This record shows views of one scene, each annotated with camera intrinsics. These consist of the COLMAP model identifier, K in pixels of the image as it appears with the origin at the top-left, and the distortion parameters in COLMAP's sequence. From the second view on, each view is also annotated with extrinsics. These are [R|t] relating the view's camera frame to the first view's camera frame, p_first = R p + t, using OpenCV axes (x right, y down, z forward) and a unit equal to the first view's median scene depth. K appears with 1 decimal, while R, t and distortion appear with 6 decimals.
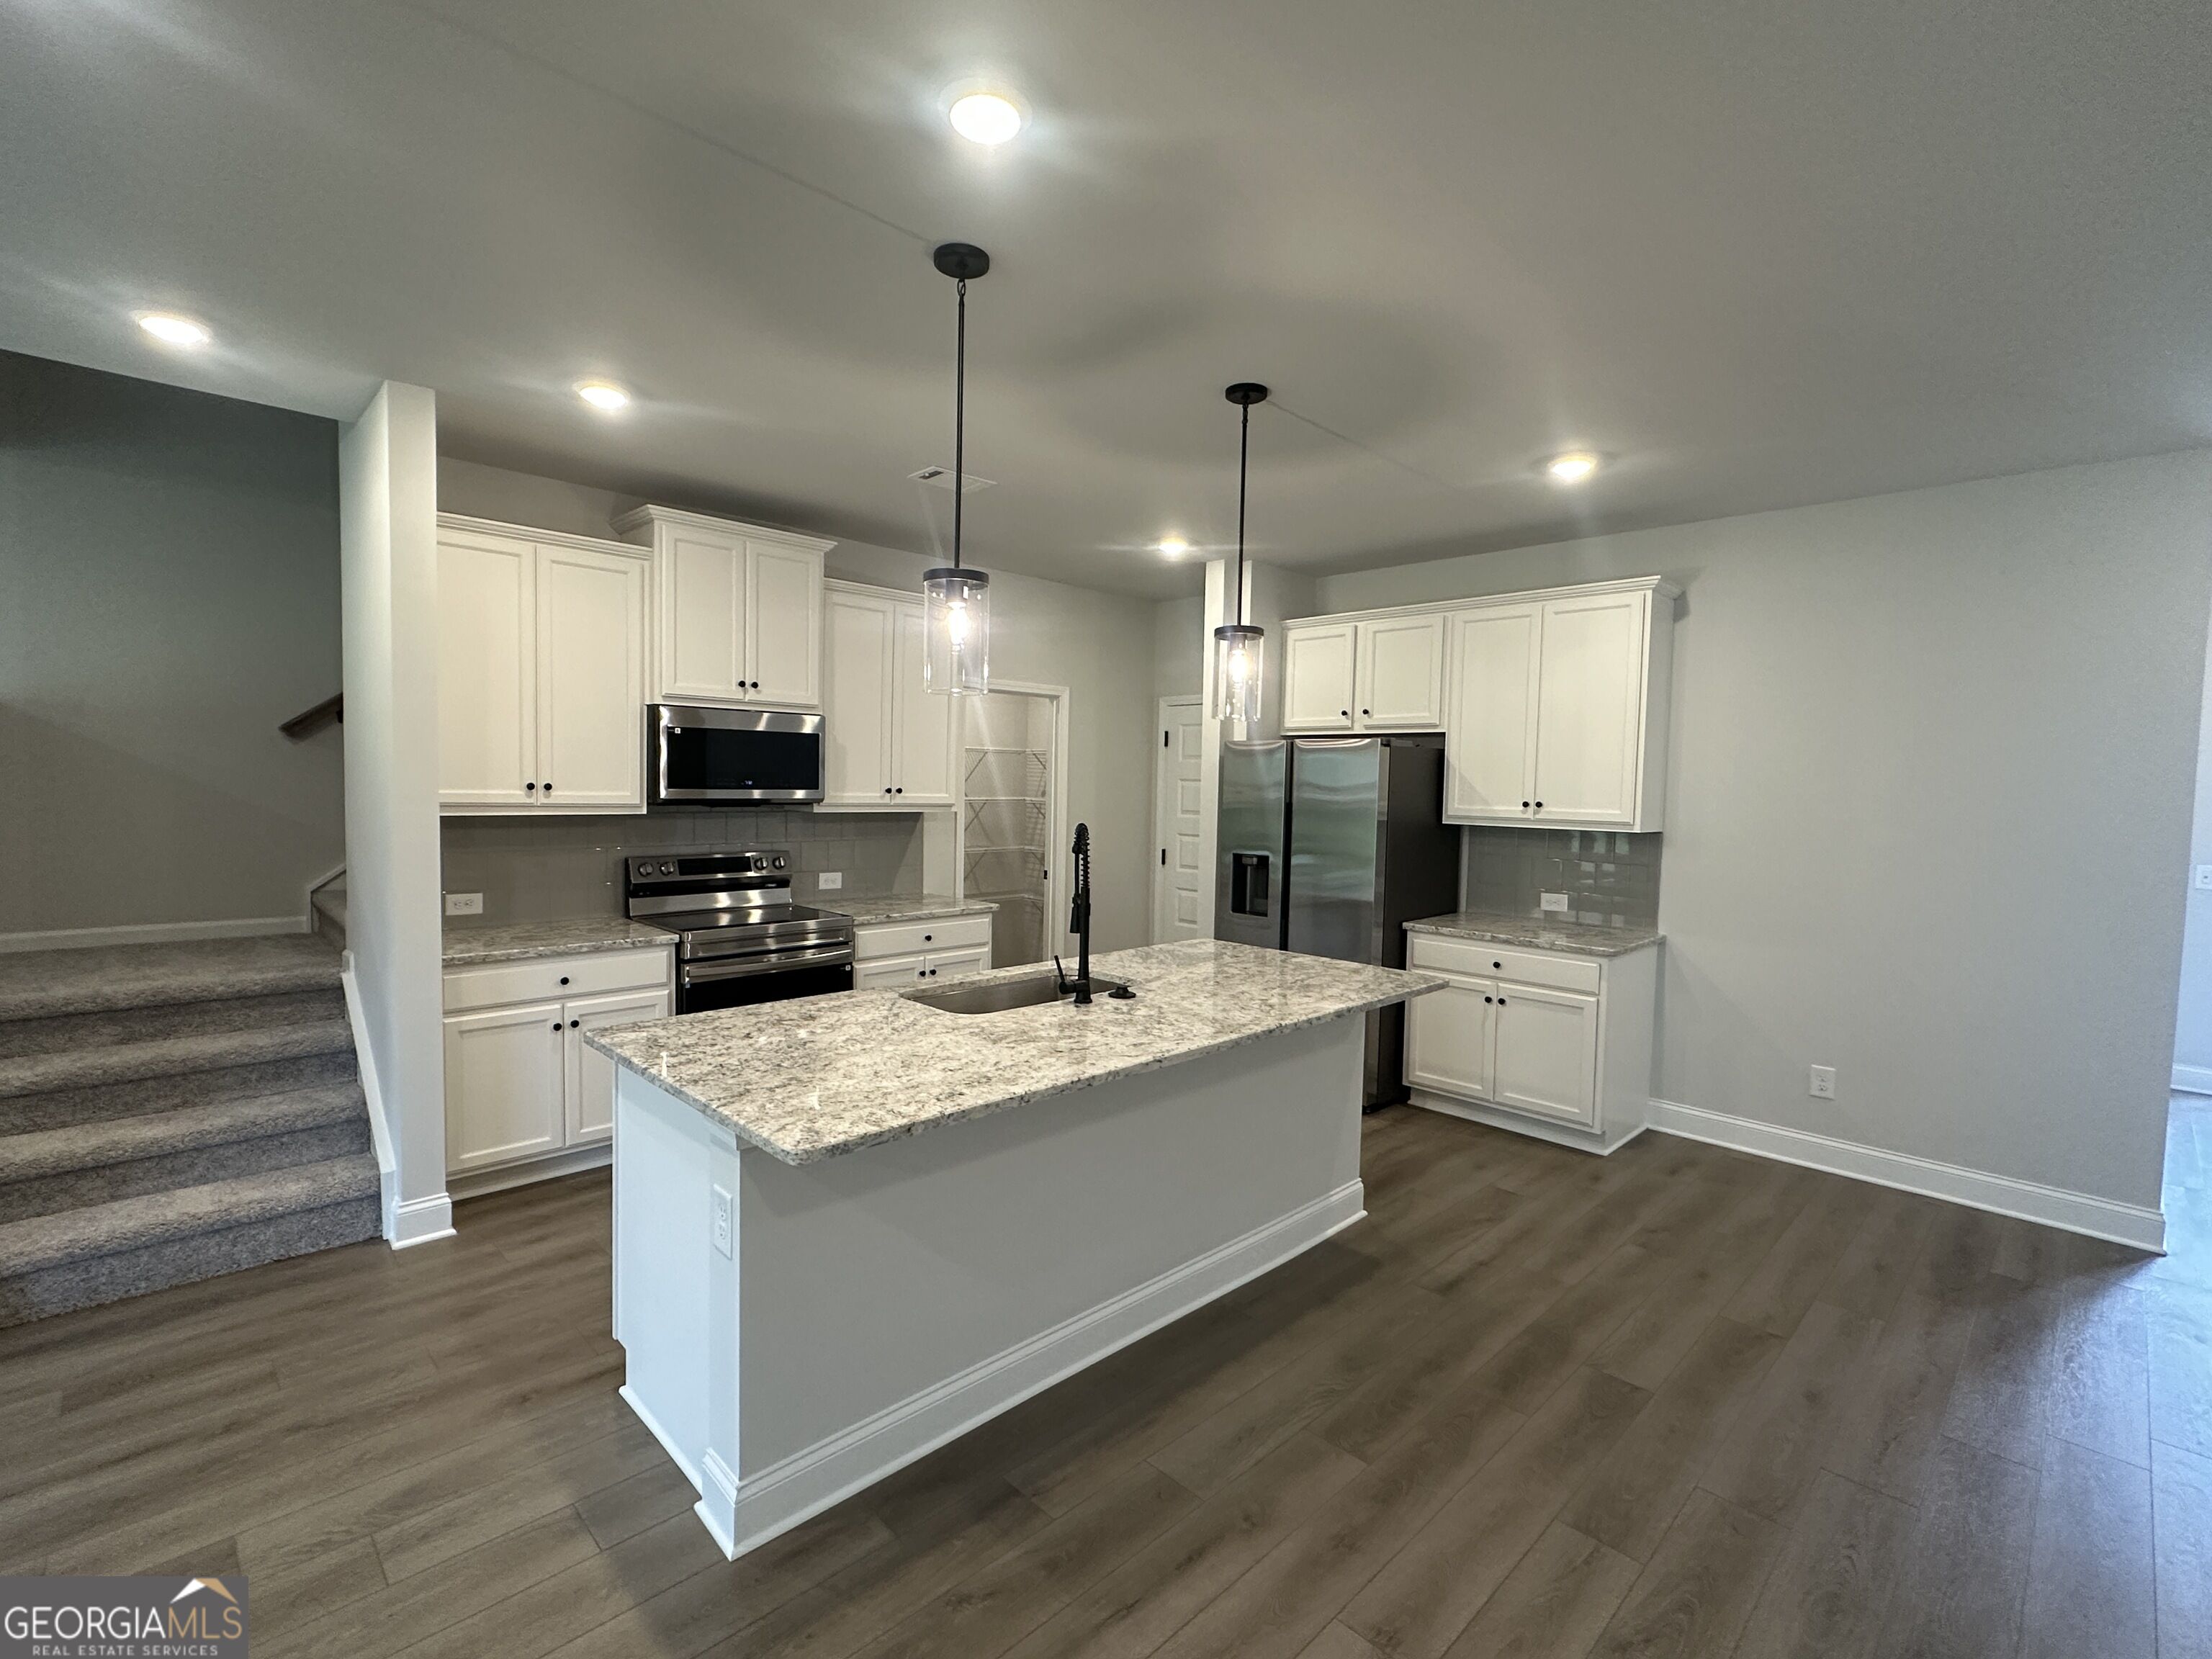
lens RADIAL K [[1005.9, 0, 1101.1], [0, 1005.9, 834.2], [0, 0, 1]] dist [-0.000815, 0.000249]
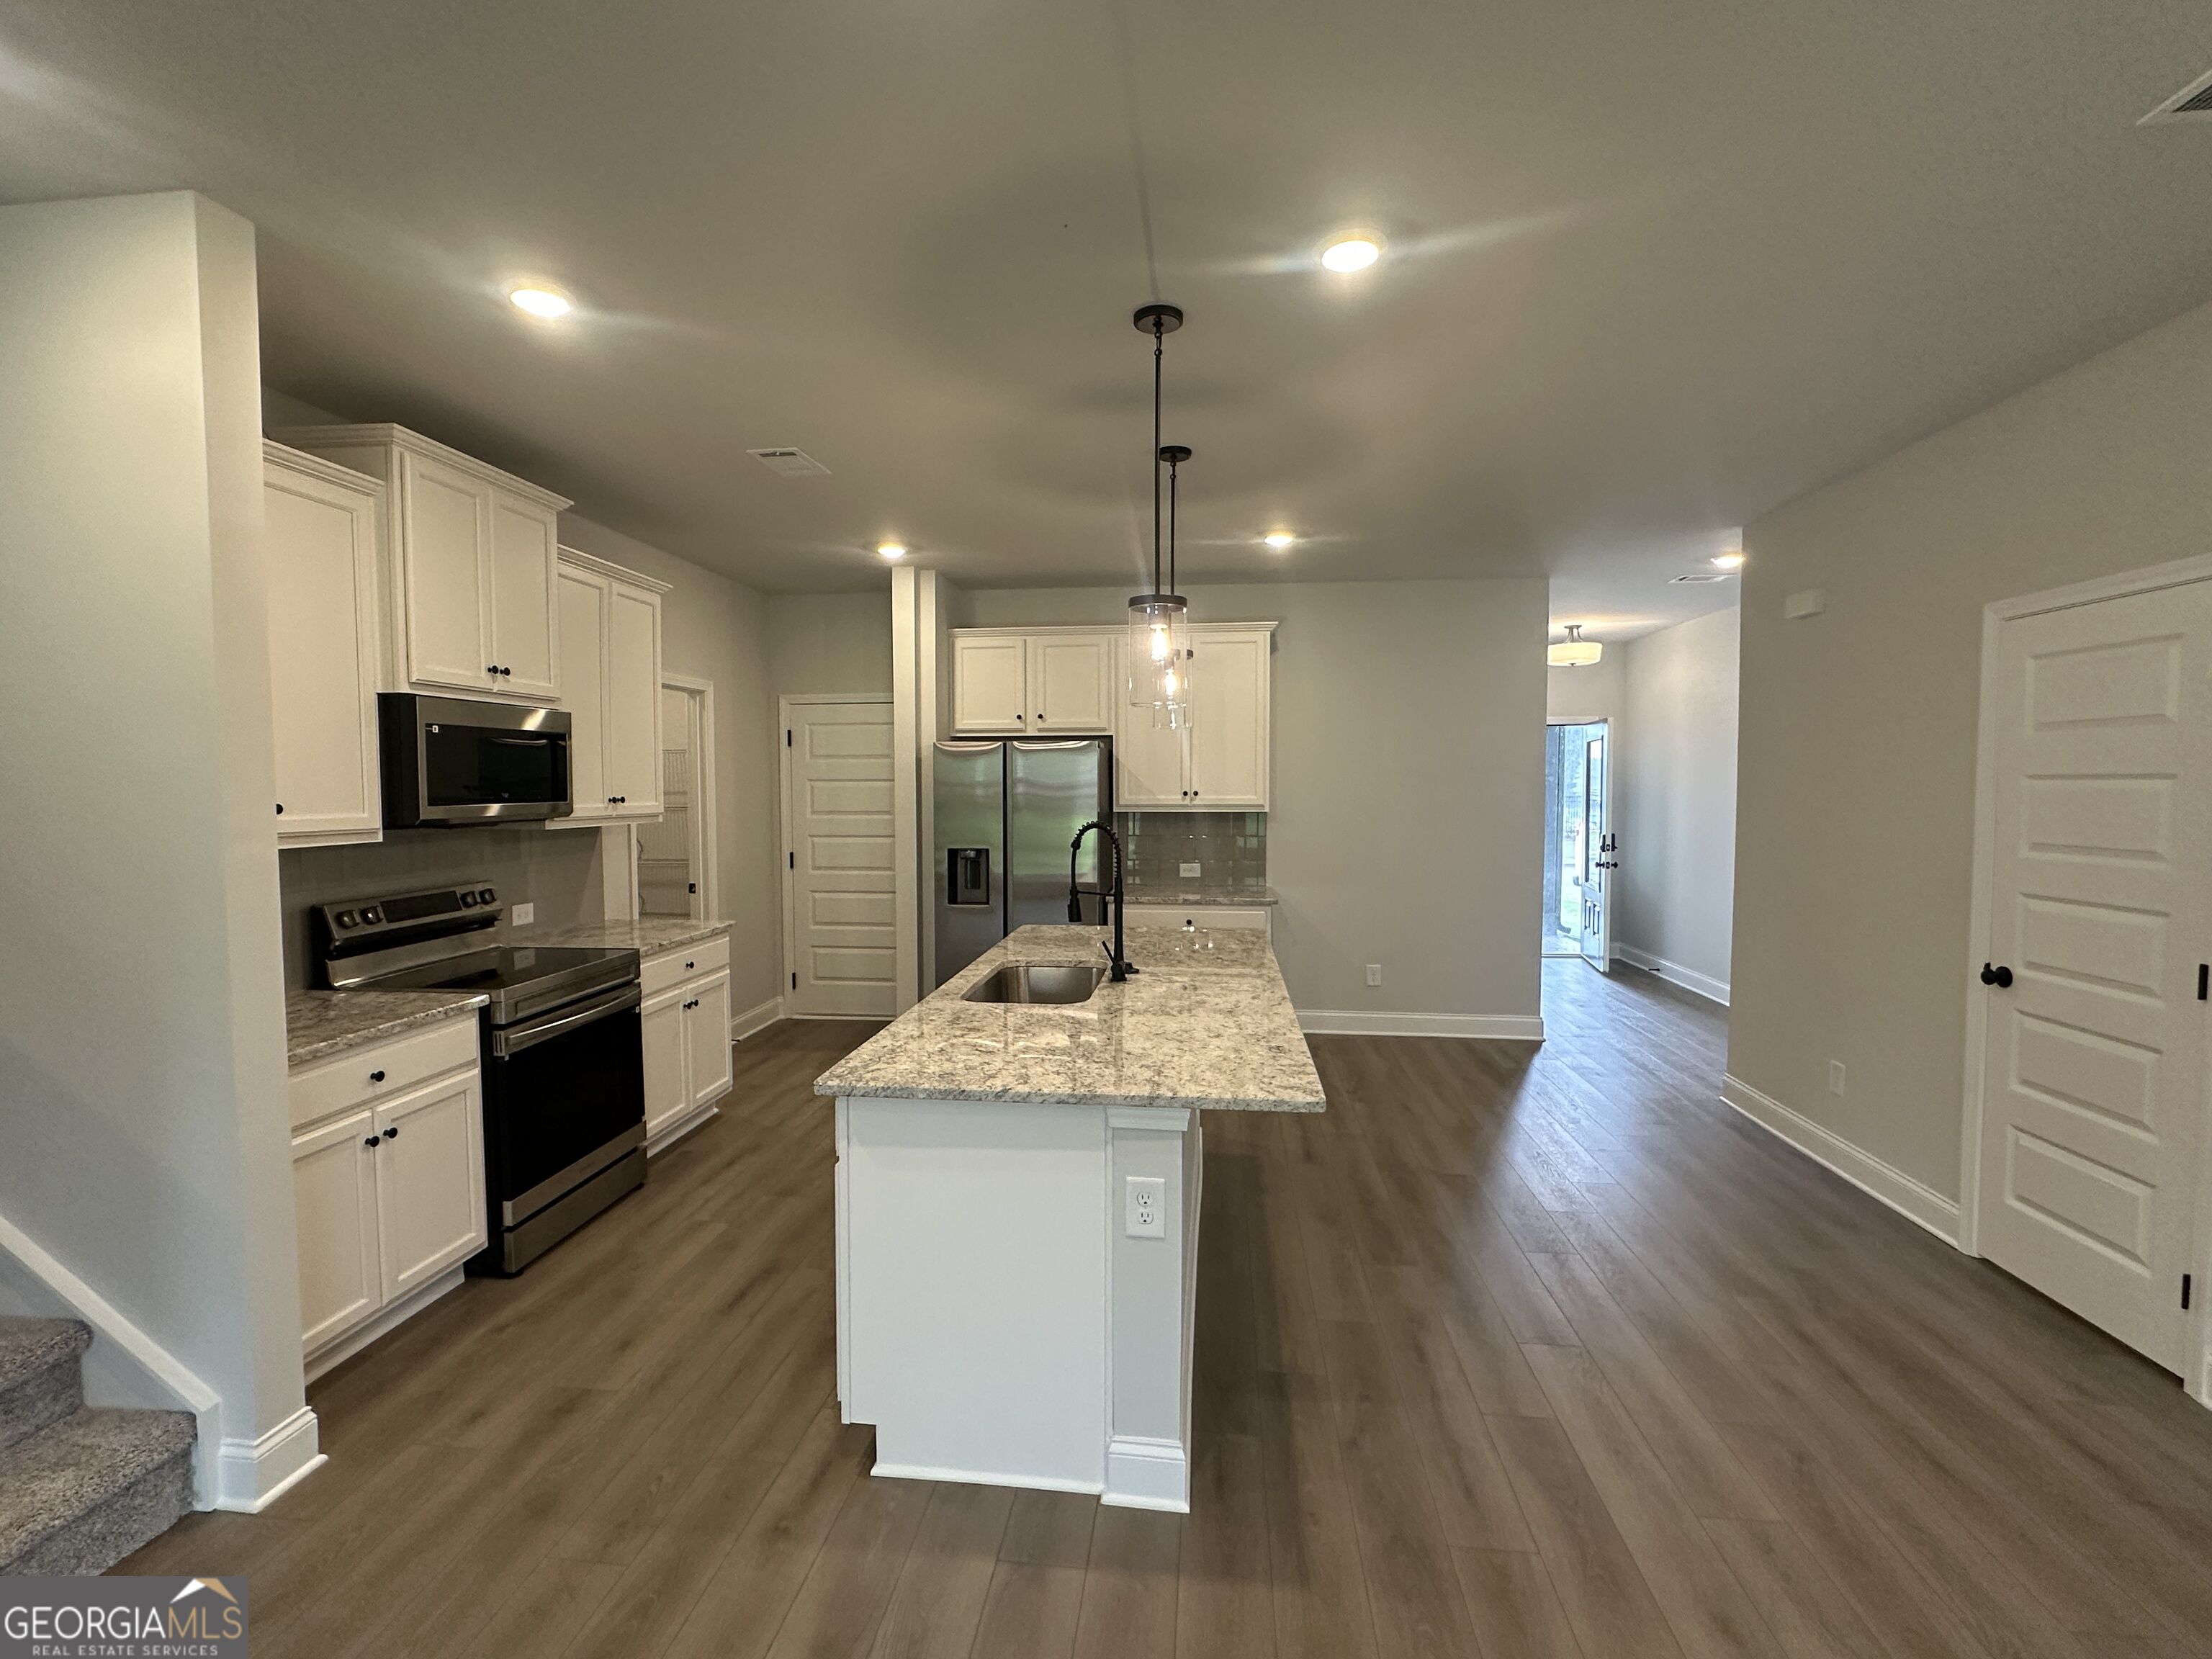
lens RADIAL K [[1005.9, 0, 1101.1], [0, 1005.9, 834.2], [0, 0, 1]] dist [-0.000815, 0.000249]
pose [[0.777528, -0.055399, 0.626403, -0.474529], [0.052325, 0.998357, 0.023347, -0.014419], [-0.626667, 0.014624, 0.779150, 0.092163]]
